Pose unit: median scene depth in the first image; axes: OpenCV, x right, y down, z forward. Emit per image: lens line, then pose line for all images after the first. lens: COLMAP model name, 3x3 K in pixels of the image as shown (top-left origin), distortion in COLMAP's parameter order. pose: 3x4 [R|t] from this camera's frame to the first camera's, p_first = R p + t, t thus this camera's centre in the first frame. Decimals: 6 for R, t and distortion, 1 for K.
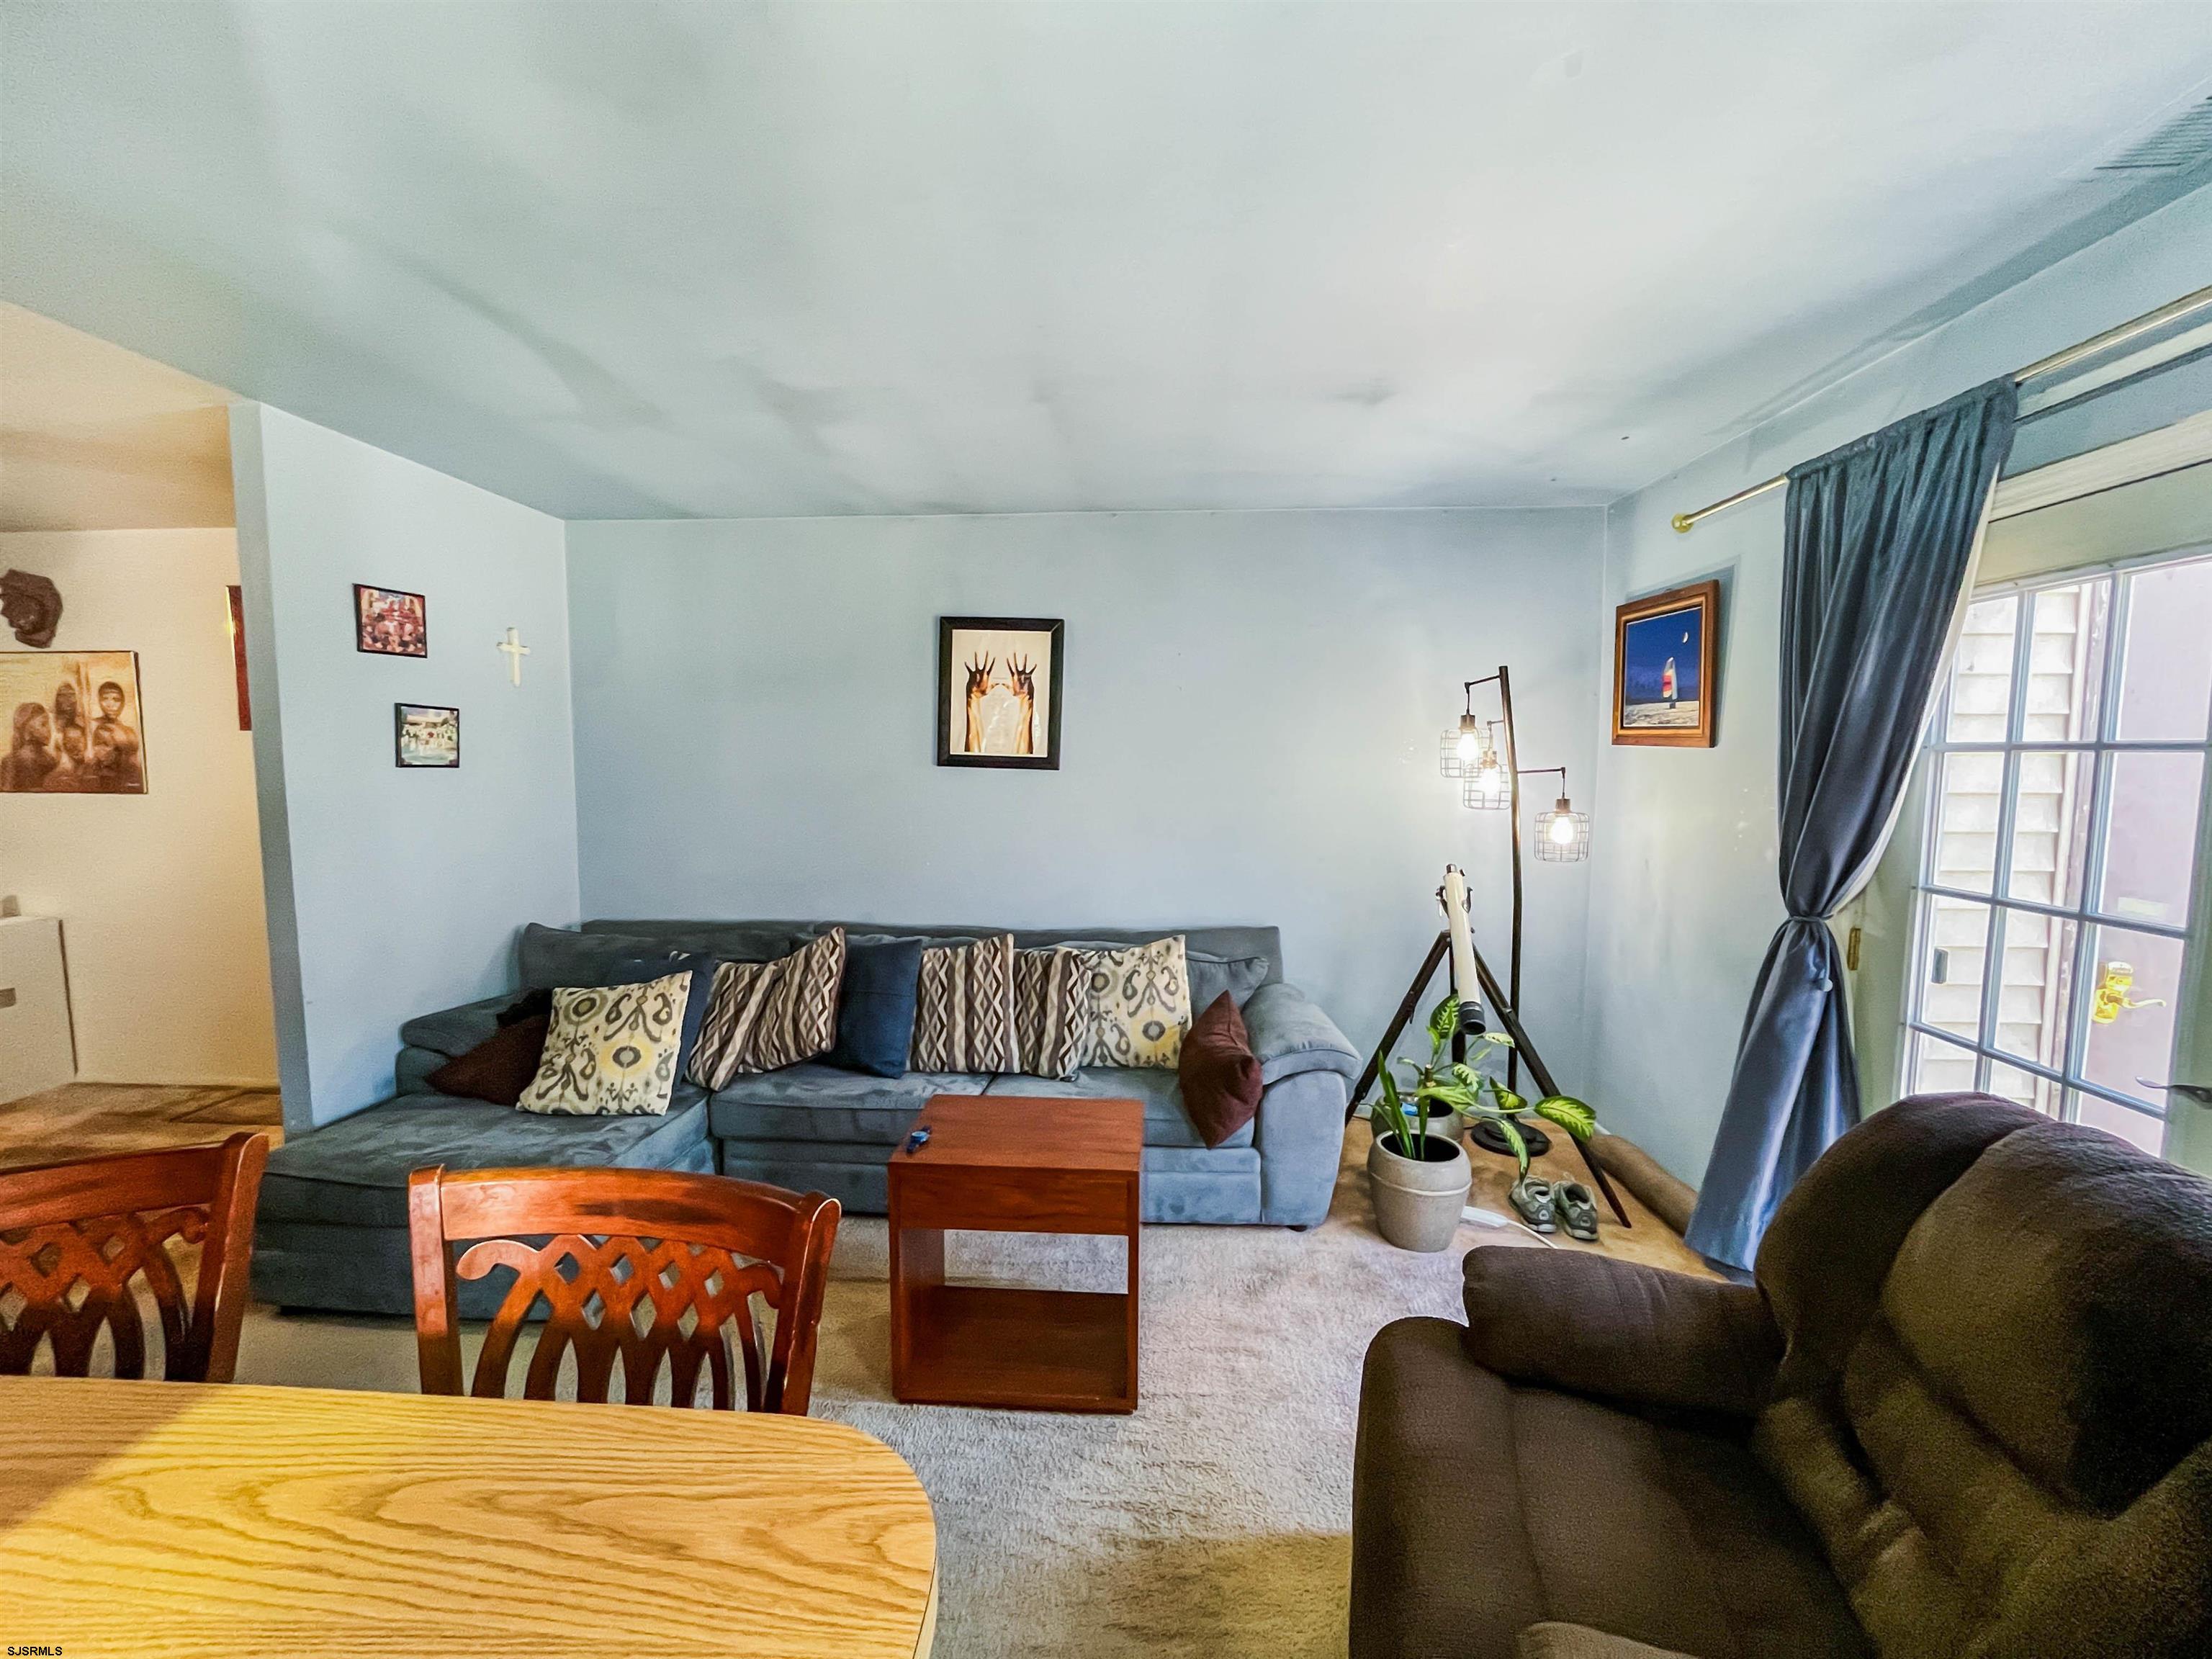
lens RADIAL K [[922.2, 0, 1112.0], [0, 922.2, 826.1], [0, 0, 1]] dist [-0.002737, 0.000124]
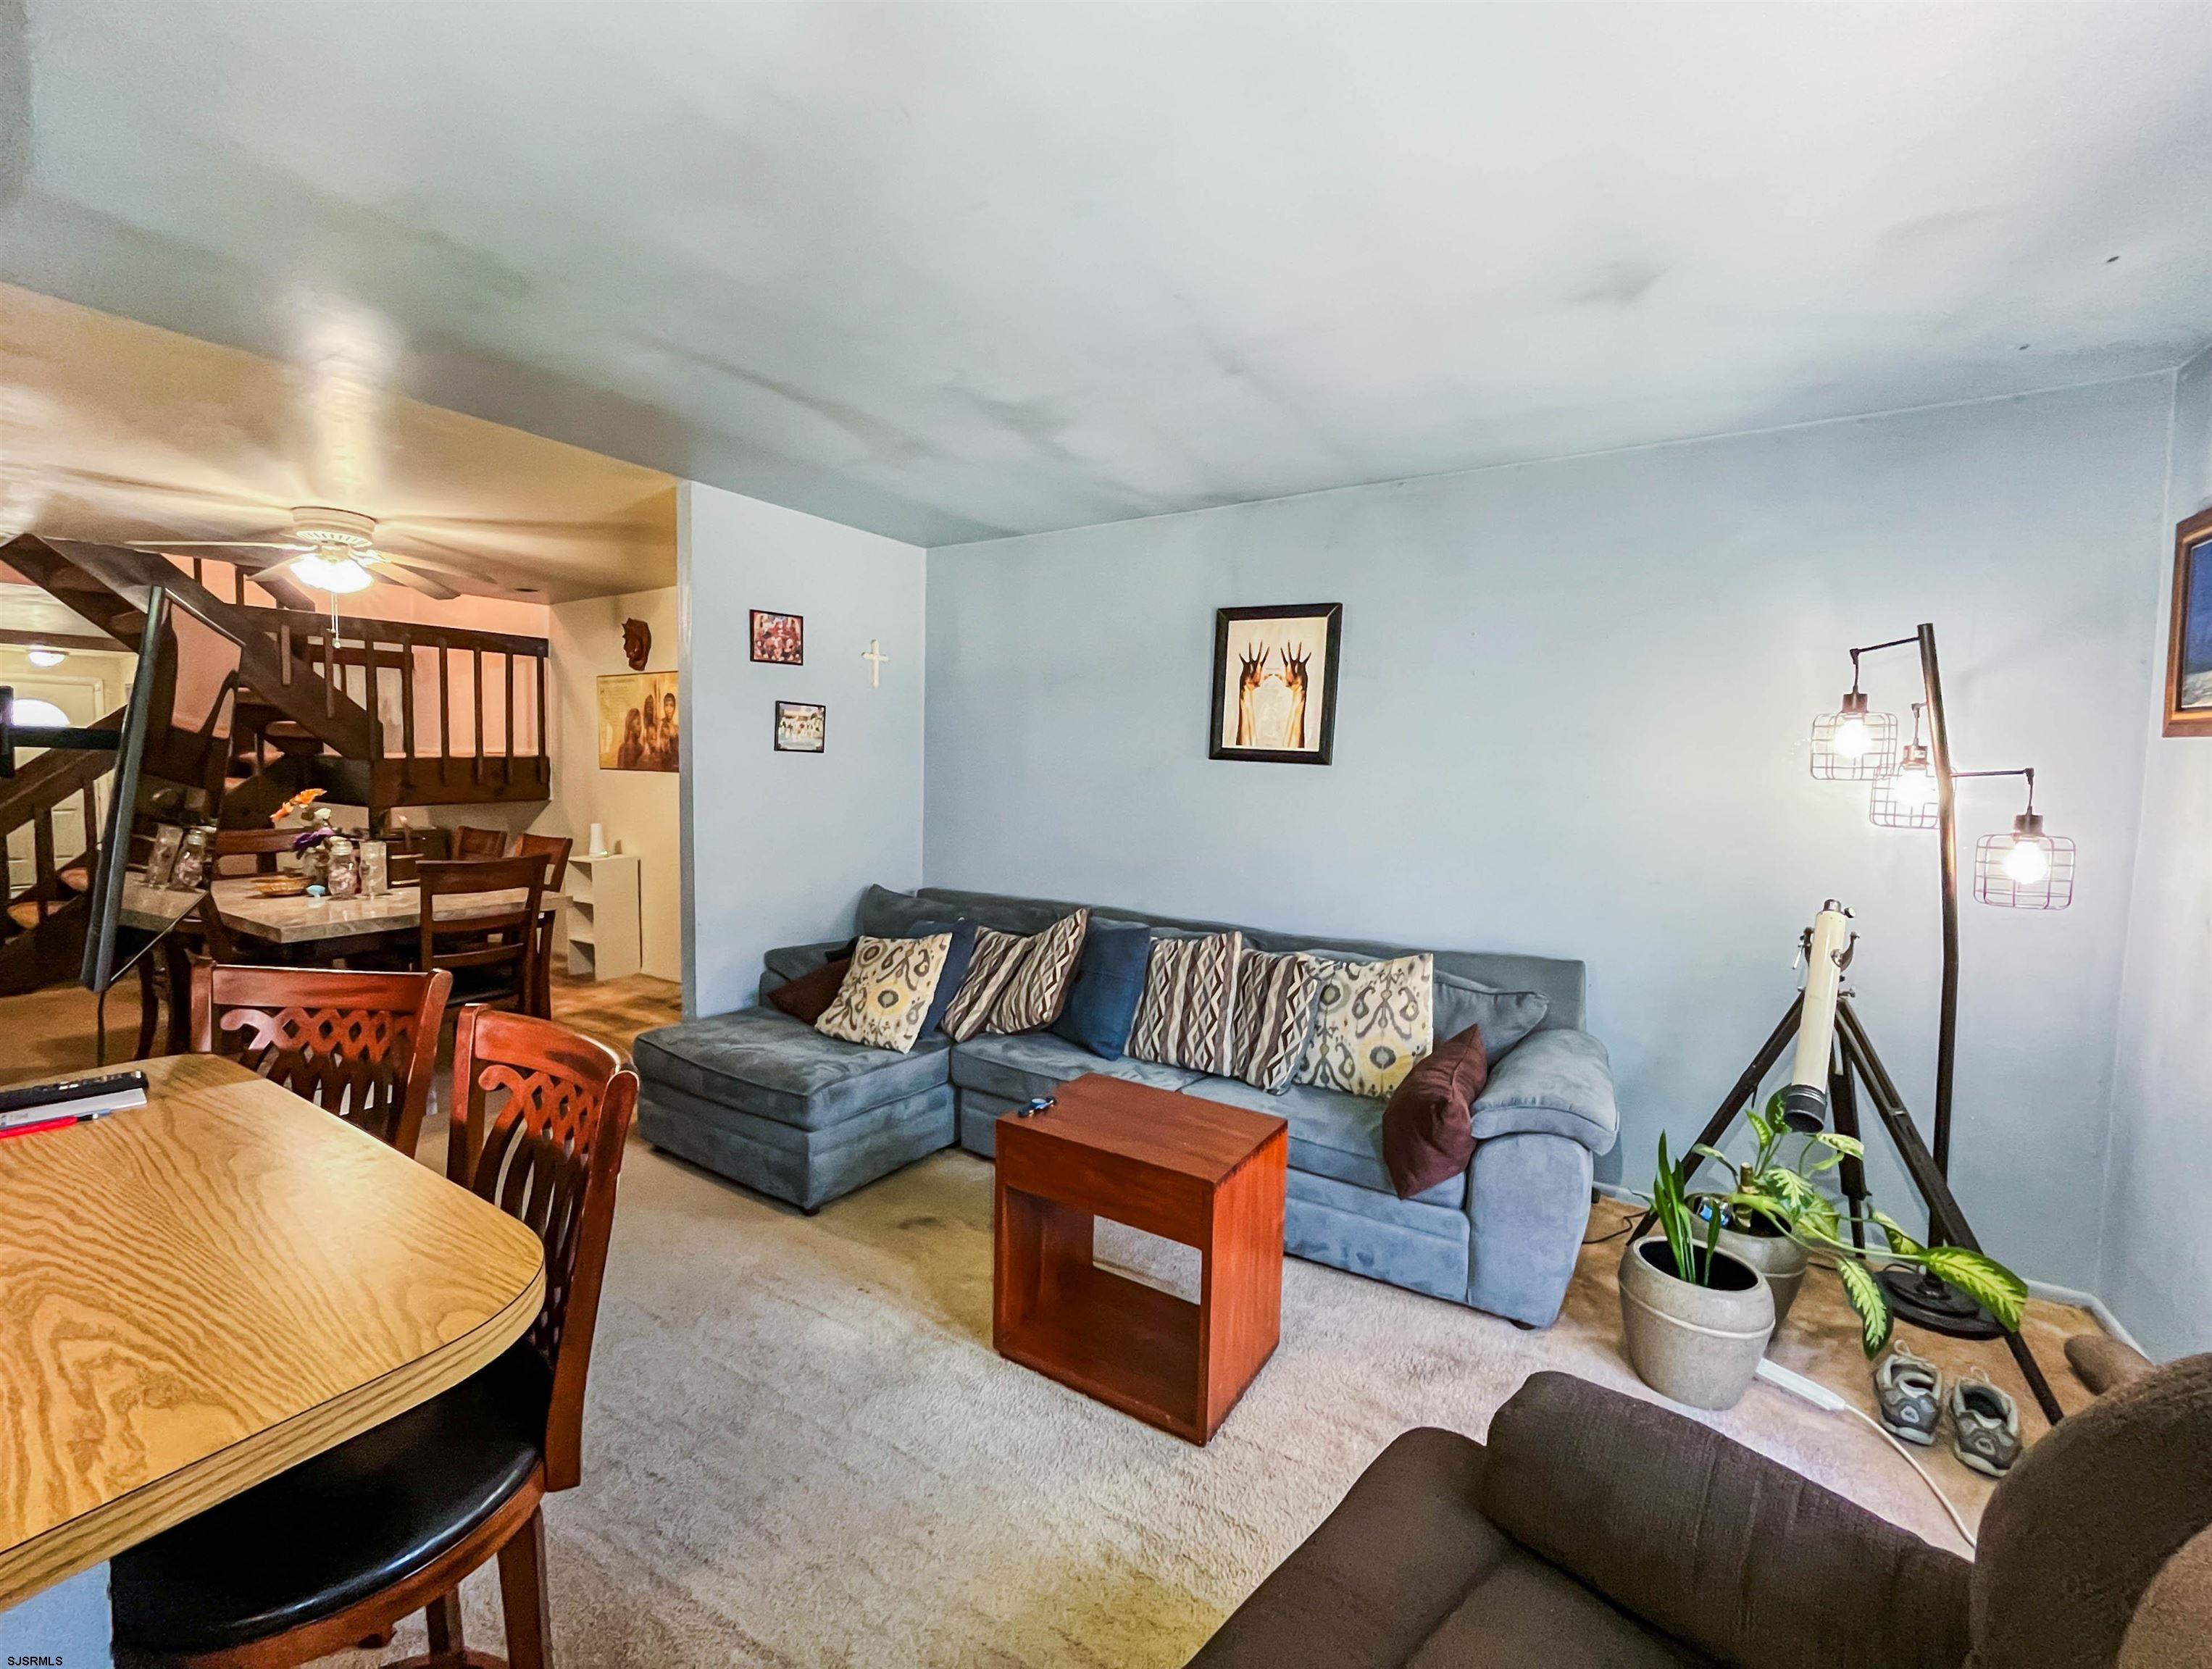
lens RADIAL K [[945.0, 0, 1088.9], [0, 945.0, 815.3], [0, 0, 1]] dist [-0.001802, 0.000568]
pose [[0.870729, 0.041477, -0.490010, 0.234465], [-0.054893, 0.998407, -0.013033, 0.017674], [0.488689, 0.038246, 0.871619, 0.064879]]
